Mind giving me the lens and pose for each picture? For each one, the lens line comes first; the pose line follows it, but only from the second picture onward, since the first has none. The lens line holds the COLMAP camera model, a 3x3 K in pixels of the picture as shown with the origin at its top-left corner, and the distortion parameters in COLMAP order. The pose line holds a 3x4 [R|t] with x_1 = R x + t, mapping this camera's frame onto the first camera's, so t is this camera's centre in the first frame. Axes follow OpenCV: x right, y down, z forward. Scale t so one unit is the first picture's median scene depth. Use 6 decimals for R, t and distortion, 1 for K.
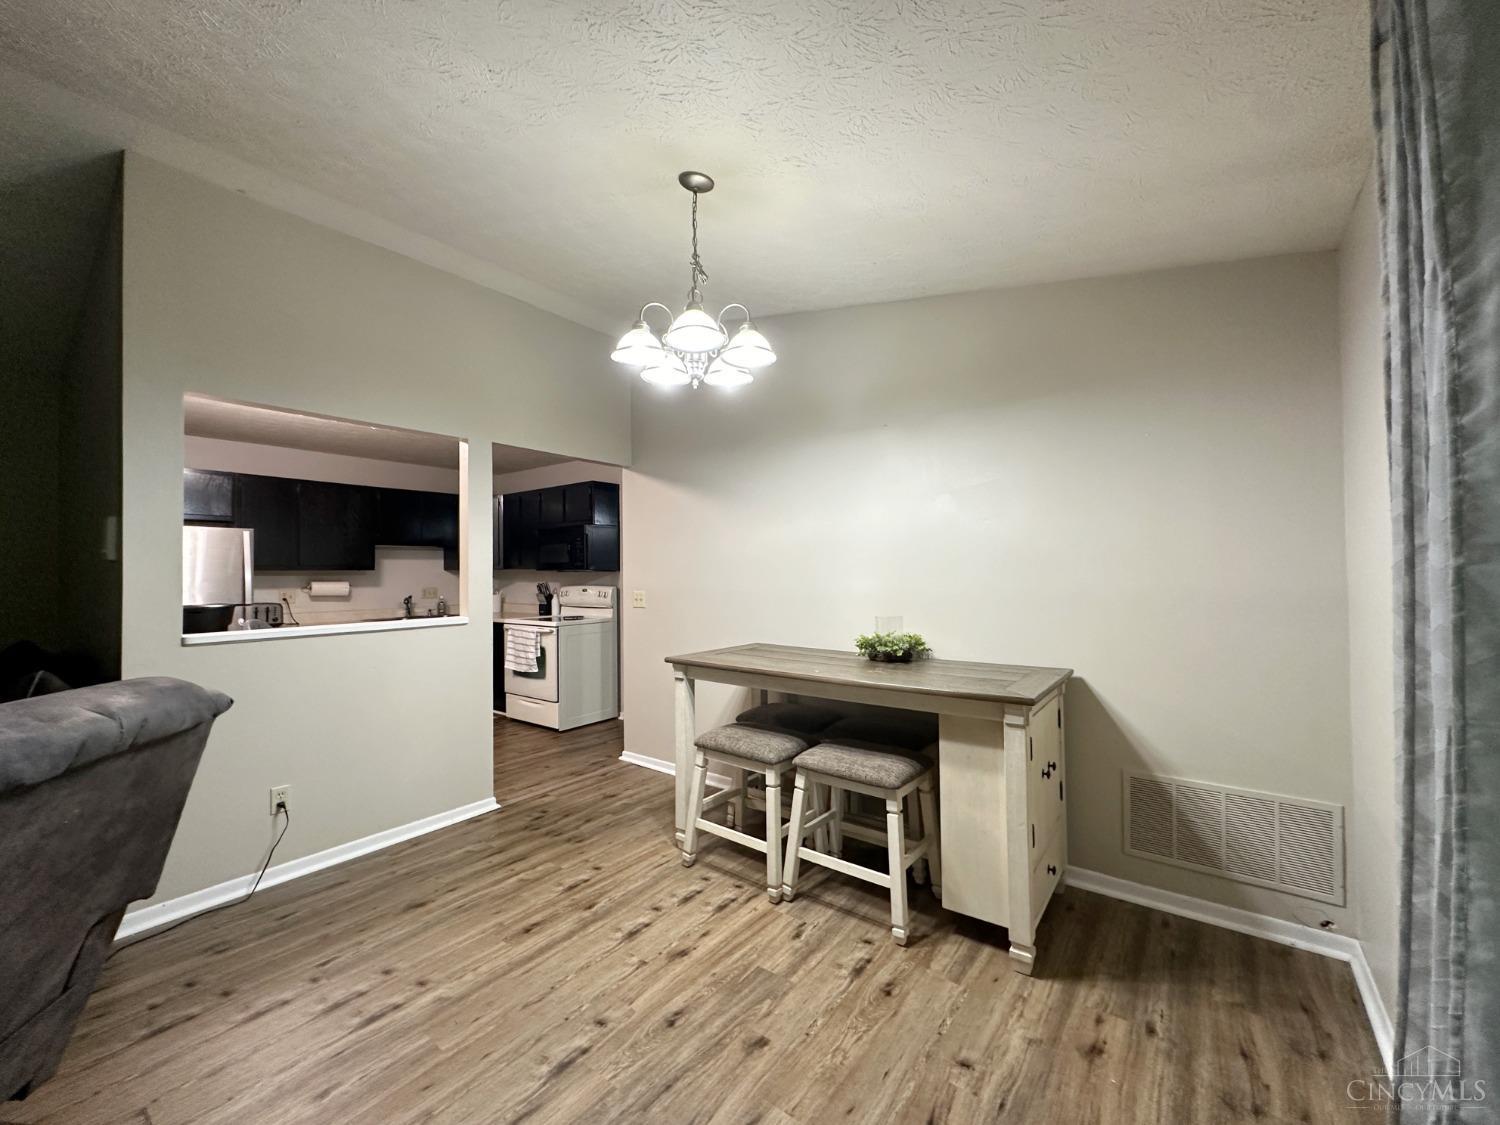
lens RADIAL K [[601.5, 0, 751.3], [0, 601.5, 565.9], [0, 0, 1]] dist [0.000113, -0.000101]
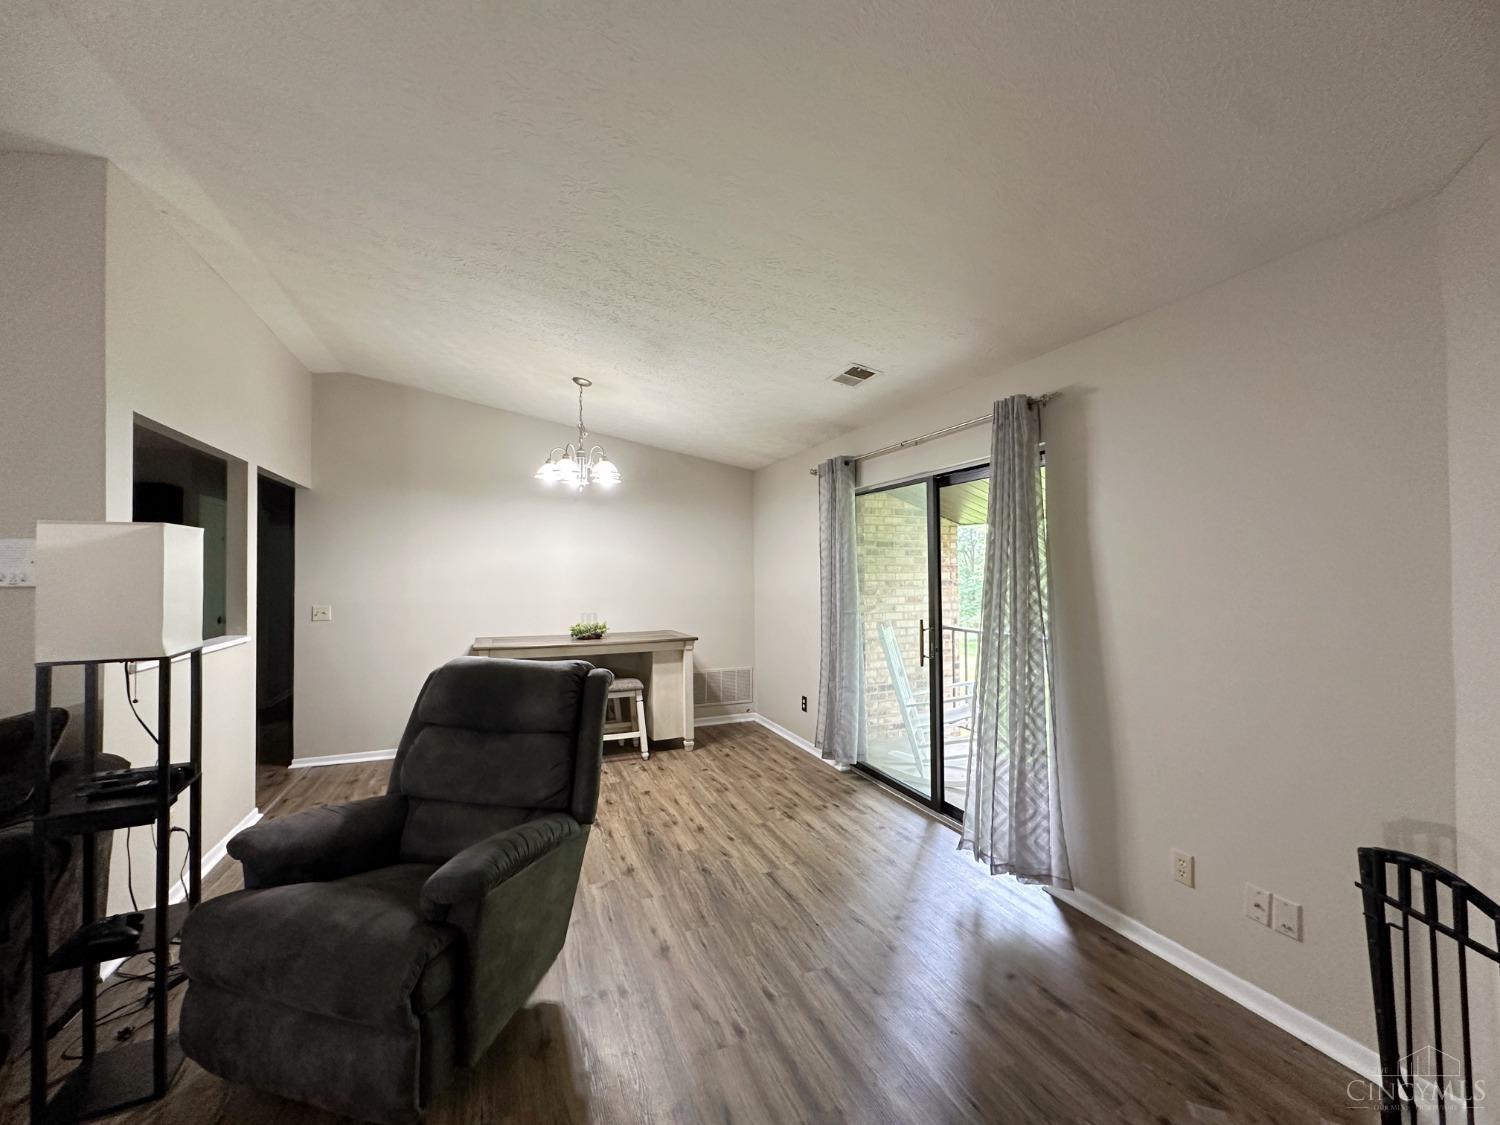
lens RADIAL K [[601.5, 0, 751.3], [0, 601.5, 565.9], [0, 0, 1]] dist [0.000113, -0.000101]
pose [[0.496403, 0.016949, 0.867926, -1.494099], [-0.011684, 0.999849, -0.012843, -0.045395], [-0.868013, -0.003766, 0.496527, -0.410399]]
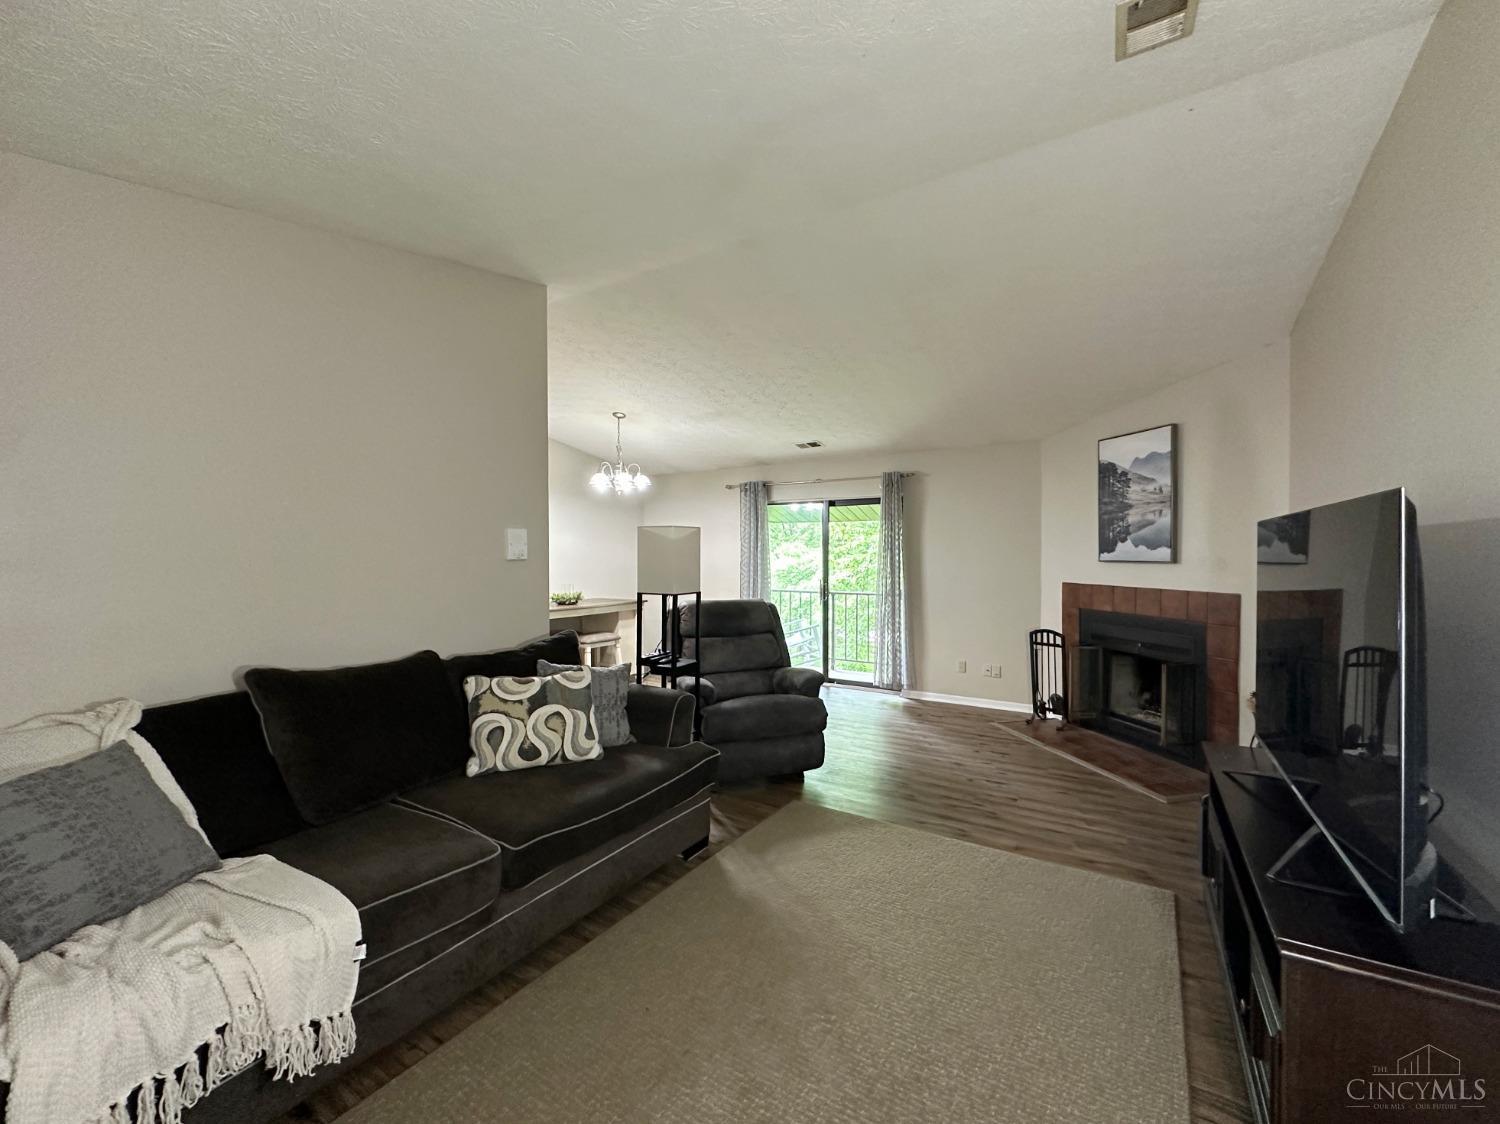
lens RADIAL K [[601.5, 0, 751.3], [0, 601.5, 565.4], [0, 0, 1]] dist [0.000113, -0.000101]
pose [[-0.096441, -0.005508, 0.995323, -2.872223], [-0.008621, 0.999952, 0.004699, 0.001055], [-0.995301, -0.008127, -0.096484, 0.713404]]
